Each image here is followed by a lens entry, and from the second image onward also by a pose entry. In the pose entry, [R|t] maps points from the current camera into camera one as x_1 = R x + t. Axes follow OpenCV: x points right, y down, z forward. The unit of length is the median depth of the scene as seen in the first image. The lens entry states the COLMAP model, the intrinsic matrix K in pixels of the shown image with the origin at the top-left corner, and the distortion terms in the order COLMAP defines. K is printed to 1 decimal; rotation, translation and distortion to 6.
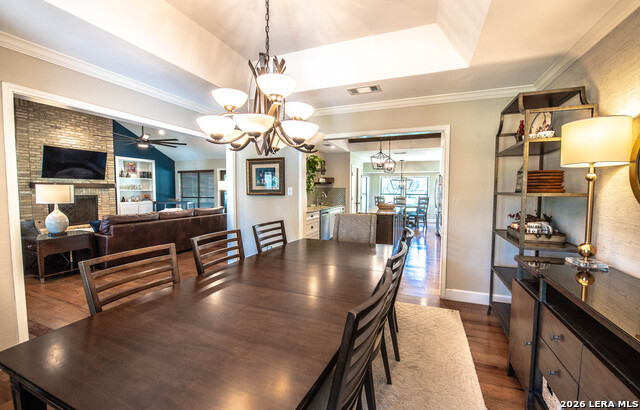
lens RADIAL K [[262.3, 0, 326.8], [0, 262.3, 205.0], [0, 0, 1]] dist [-0.011782, -0.000649]
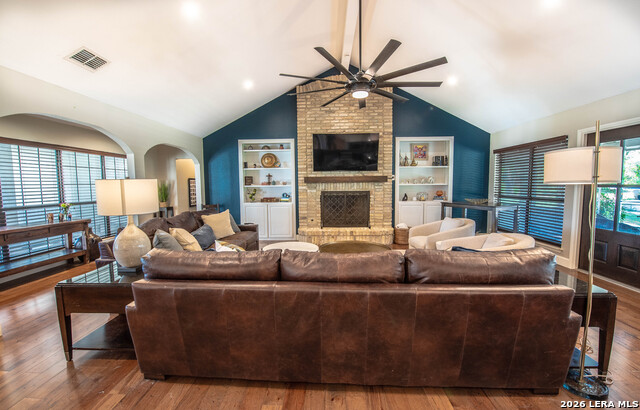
lens RADIAL K [[262.3, 0, 320.3], [0, 262.3, 202.5], [0, 0, 1]] dist [-0.011782, -0.000649]
pose [[0.315414, 0.063396, -0.946834, -0.171608], [-0.042749, 0.997702, 0.052562, -0.034965], [0.947991, 0.023898, 0.317399, 0.546350]]
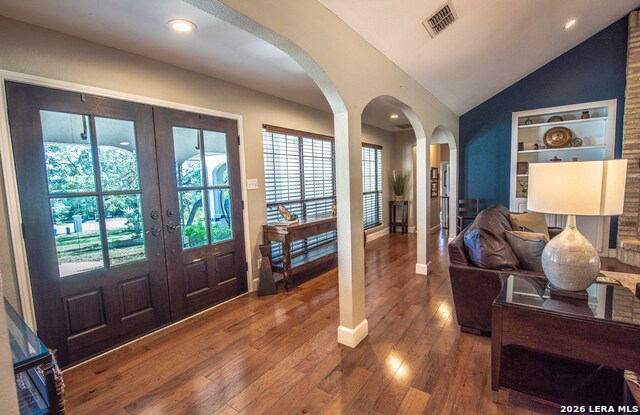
lens RADIAL K [[293.9, 0, 306.3], [0, 293.9, 210.4], [0, 0, 1]] dist [-0.006853, -0.000238]
pose [[-0.263717, 0.106909, -0.958657, -0.235469], [-0.024042, 0.992802, 0.117330, -0.022635], [0.964300, 0.053990, -0.259249, 0.327210]]
